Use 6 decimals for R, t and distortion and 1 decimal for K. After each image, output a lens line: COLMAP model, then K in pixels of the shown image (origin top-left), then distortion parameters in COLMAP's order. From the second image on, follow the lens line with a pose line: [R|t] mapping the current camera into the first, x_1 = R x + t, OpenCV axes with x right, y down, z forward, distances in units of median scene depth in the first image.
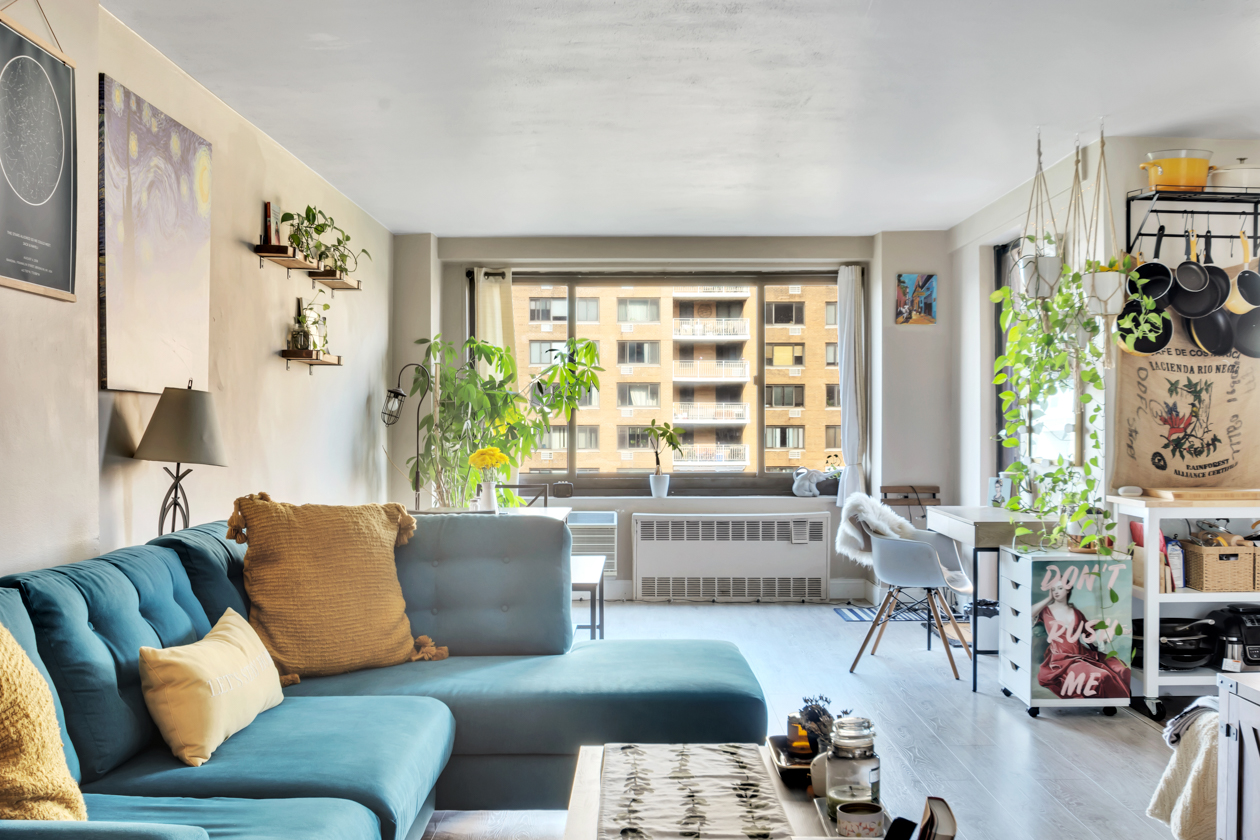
lens RADIAL K [[1285.1, 0, 632.5], [0, 1285.1, 443.2], [0, 0, 1]] dist [-0.071205, 0.001145]
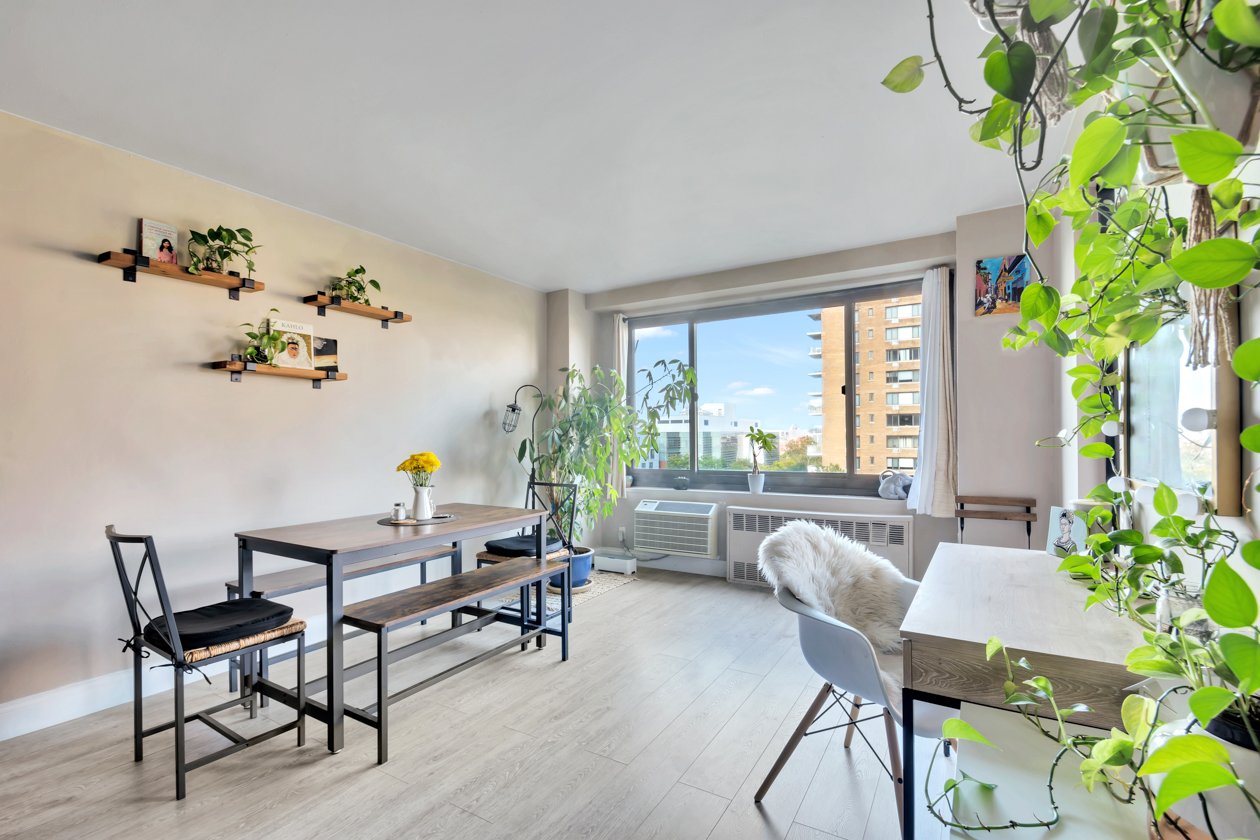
lens RADIAL K [[558.3, 0, 639.9], [0, 558.3, 435.6], [0, 0, 1]] dist [0.000192, -0.000492]
pose [[0.864705, -0.006502, -0.502238, 0.295123], [-0.001351, 0.999882, -0.015271, -0.003923], [0.502279, 0.013884, 0.864594, 0.805749]]
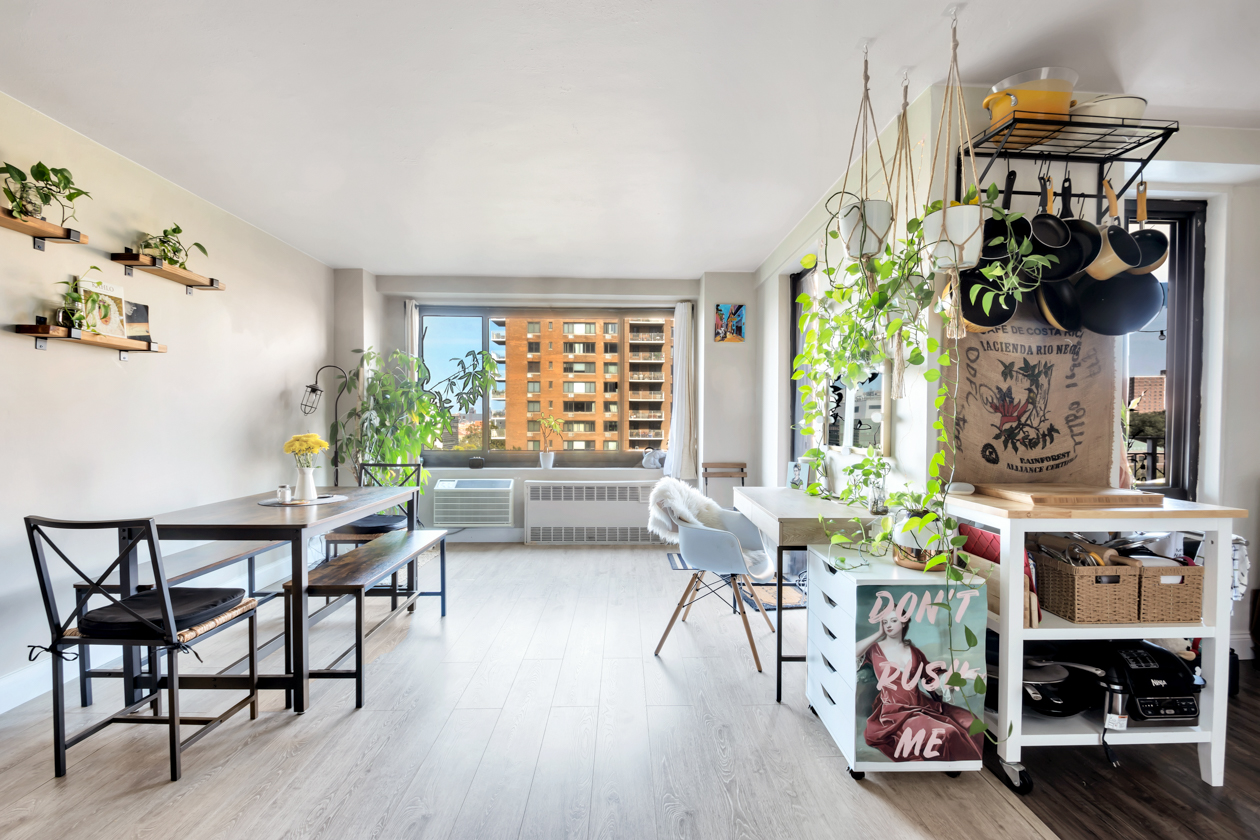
lens RADIAL K [[558.3, 0, 639.9], [0, 558.3, 435.6], [0, 0, 1]] dist [0.000192, -0.000492]
pose [[0.999219, 0.003637, 0.039356, 0.155999], [-0.004101, 0.999923, 0.011710, -0.002084], [-0.039310, -0.011862, 0.999157, 0.621907]]
